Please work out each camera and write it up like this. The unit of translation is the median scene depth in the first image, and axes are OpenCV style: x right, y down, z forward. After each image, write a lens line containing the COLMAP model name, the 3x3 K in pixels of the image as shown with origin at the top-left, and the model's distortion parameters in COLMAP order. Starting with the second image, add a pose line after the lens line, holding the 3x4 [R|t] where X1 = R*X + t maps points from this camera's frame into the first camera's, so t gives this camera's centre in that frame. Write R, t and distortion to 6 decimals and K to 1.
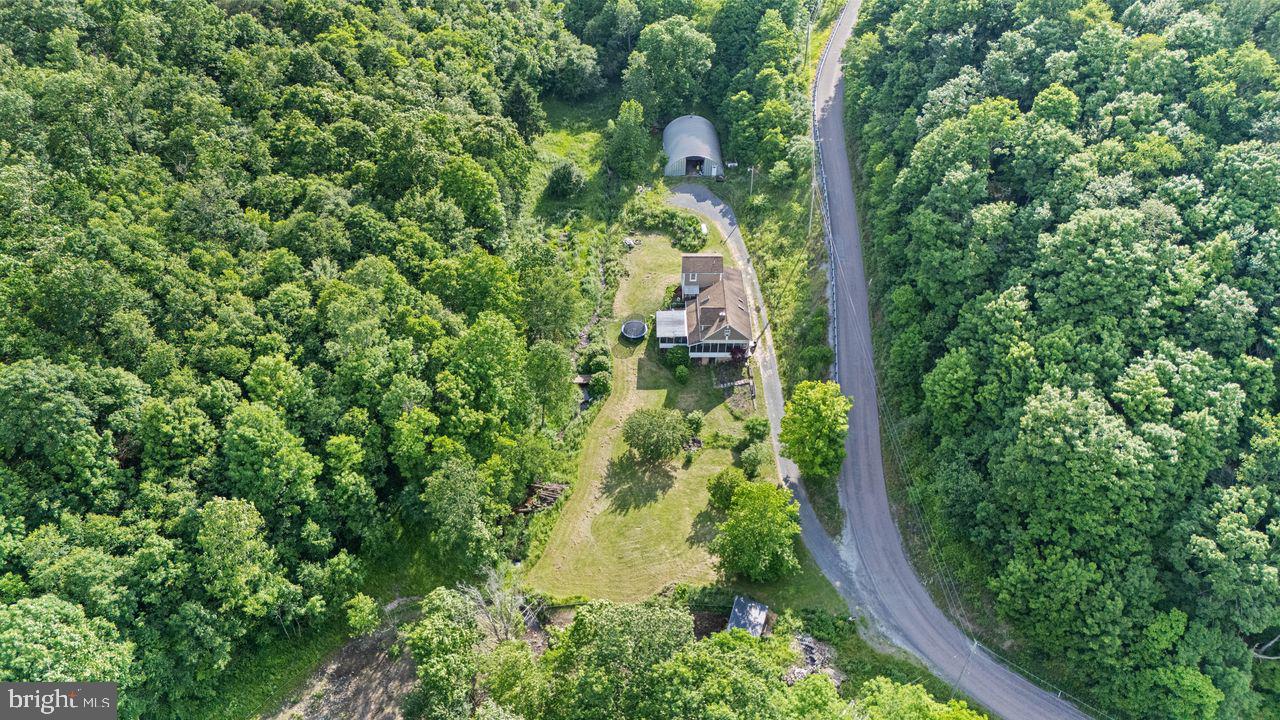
lens RADIAL K [[897.1, 0, 640.0], [0, 897.1, 360.0], [0, 0, 1]] dist [0.004622, 0.001515]
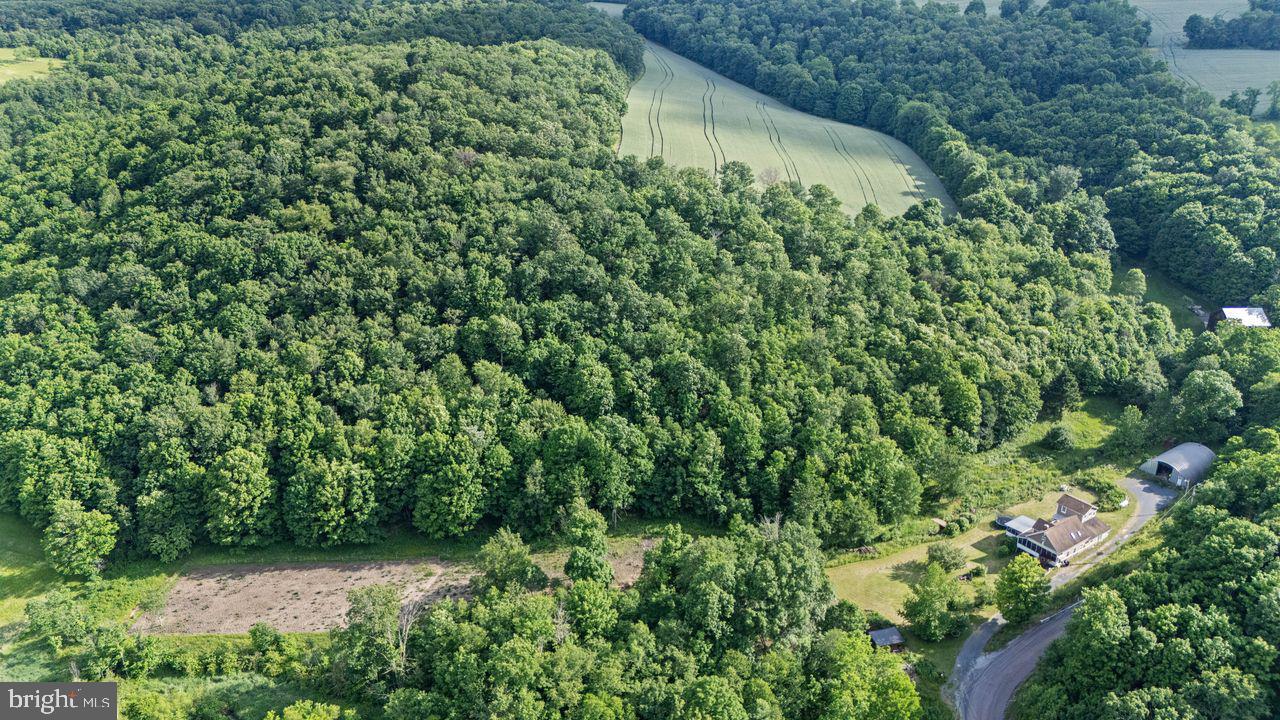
lens RADIAL K [[897.1, 0, 640.0], [0, 897.1, 360.0], [0, 0, 1]] dist [0.004622, 0.001515]
pose [[0.571263, 0.312588, -0.758912, 0.858480], [-0.532990, 0.844435, -0.053388, 0.173314], [0.624163, 0.434991, 0.649001, -0.517070]]
